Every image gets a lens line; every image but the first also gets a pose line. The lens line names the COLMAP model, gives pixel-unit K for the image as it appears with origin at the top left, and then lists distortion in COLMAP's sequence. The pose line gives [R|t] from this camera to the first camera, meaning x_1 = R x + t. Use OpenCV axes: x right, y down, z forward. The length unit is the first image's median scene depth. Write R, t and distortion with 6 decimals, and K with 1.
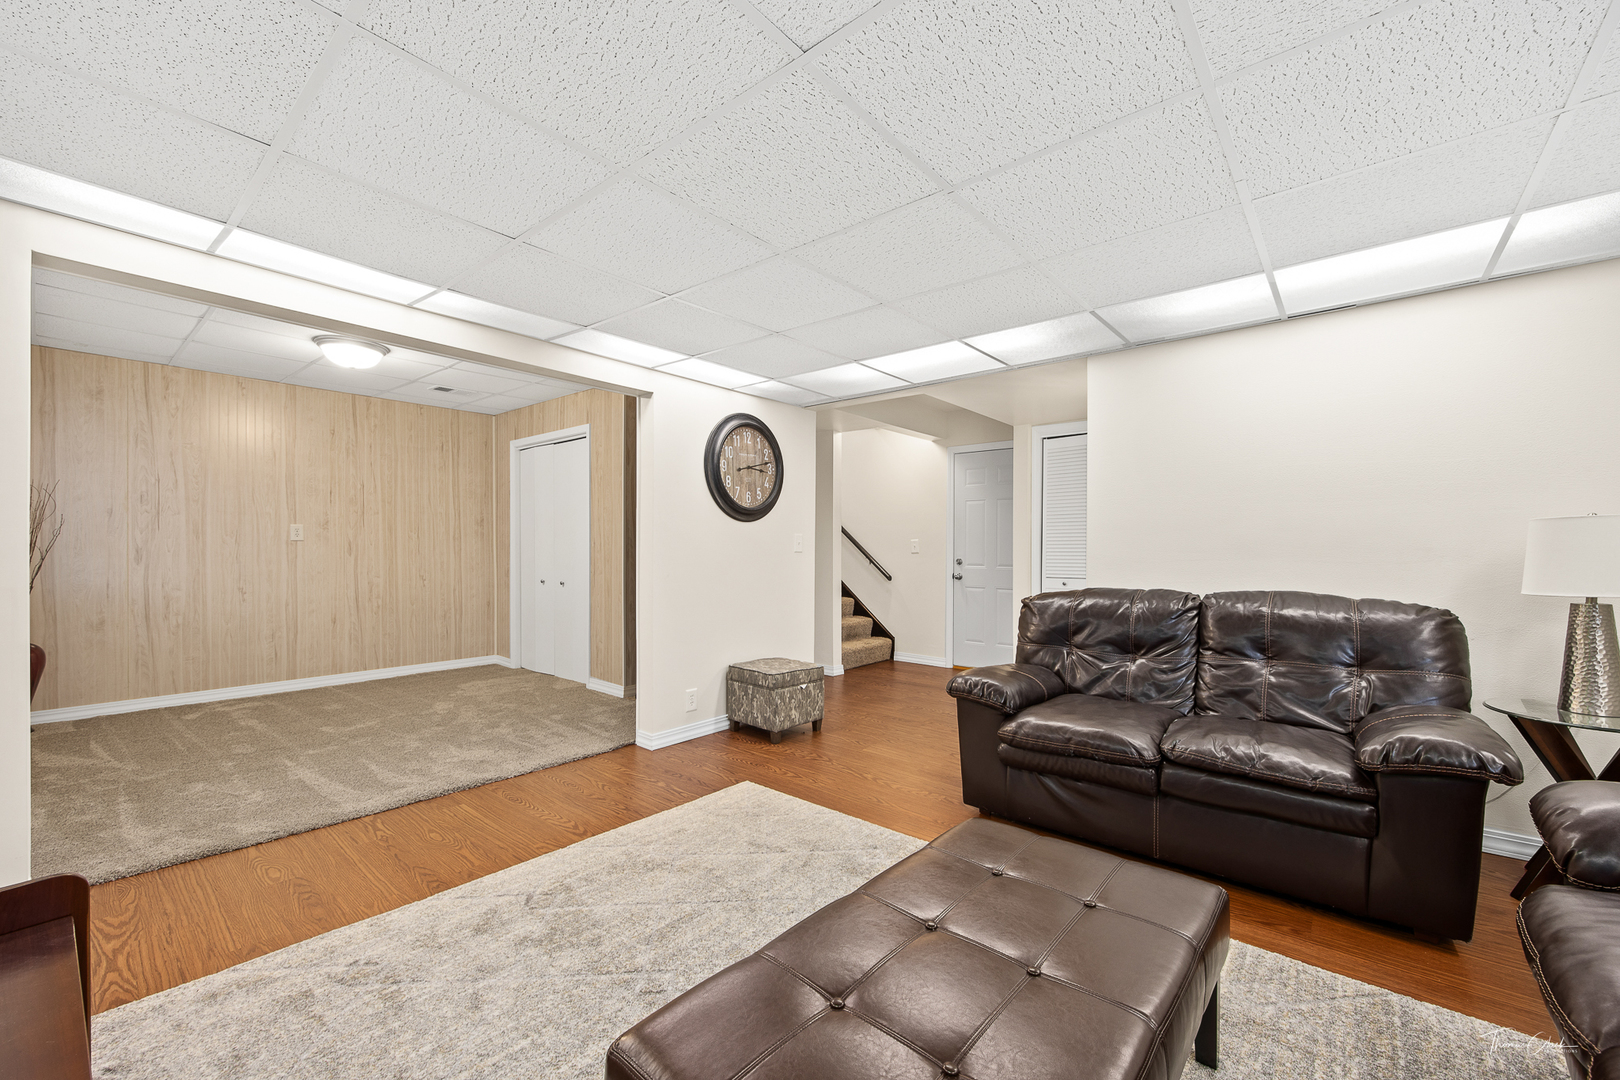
lens RADIAL K [[657.3, 0, 815.5], [0, 657.3, 548.1], [0, 0, 1]] dist [-0.002575, -0.000971]
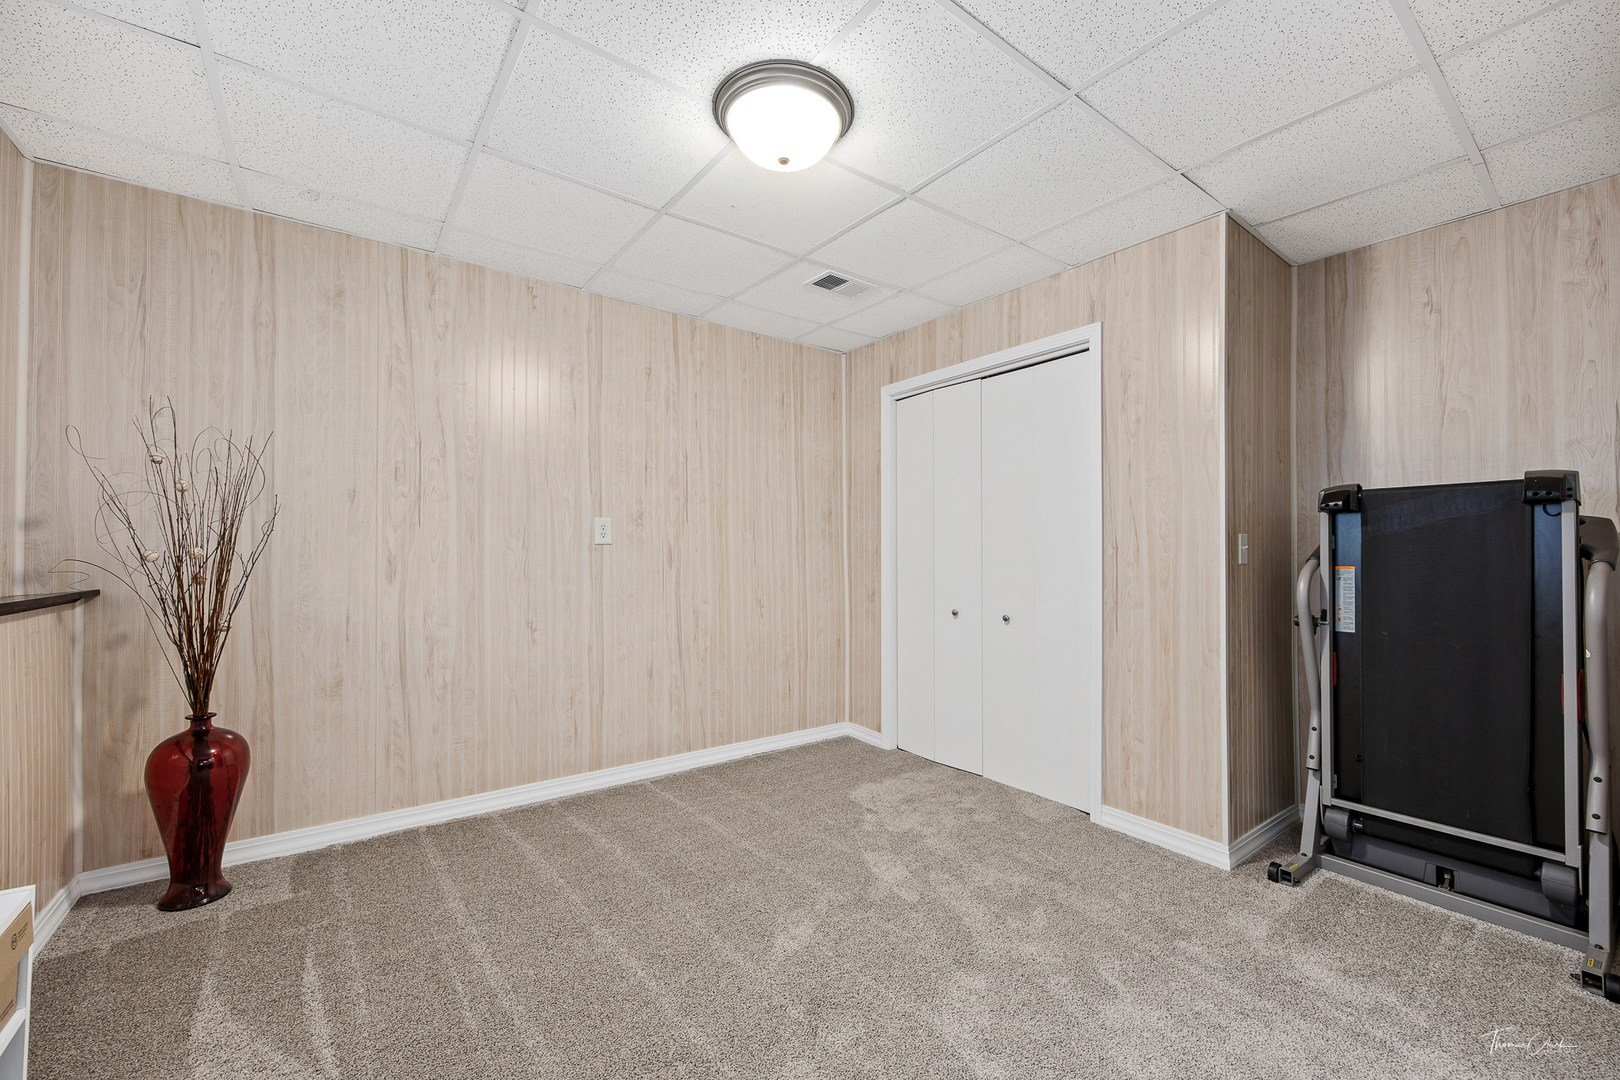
lens RADIAL K [[657.3, 0, 805.9], [0, 657.3, 548.4], [0, 0, 1]] dist [-0.002575, -0.000971]
pose [[0.971522, -0.002367, -0.236938, -0.468315], [-0.000452, 0.999930, -0.011840, -0.000194], [0.236949, 0.011610, 0.971453, 0.453173]]
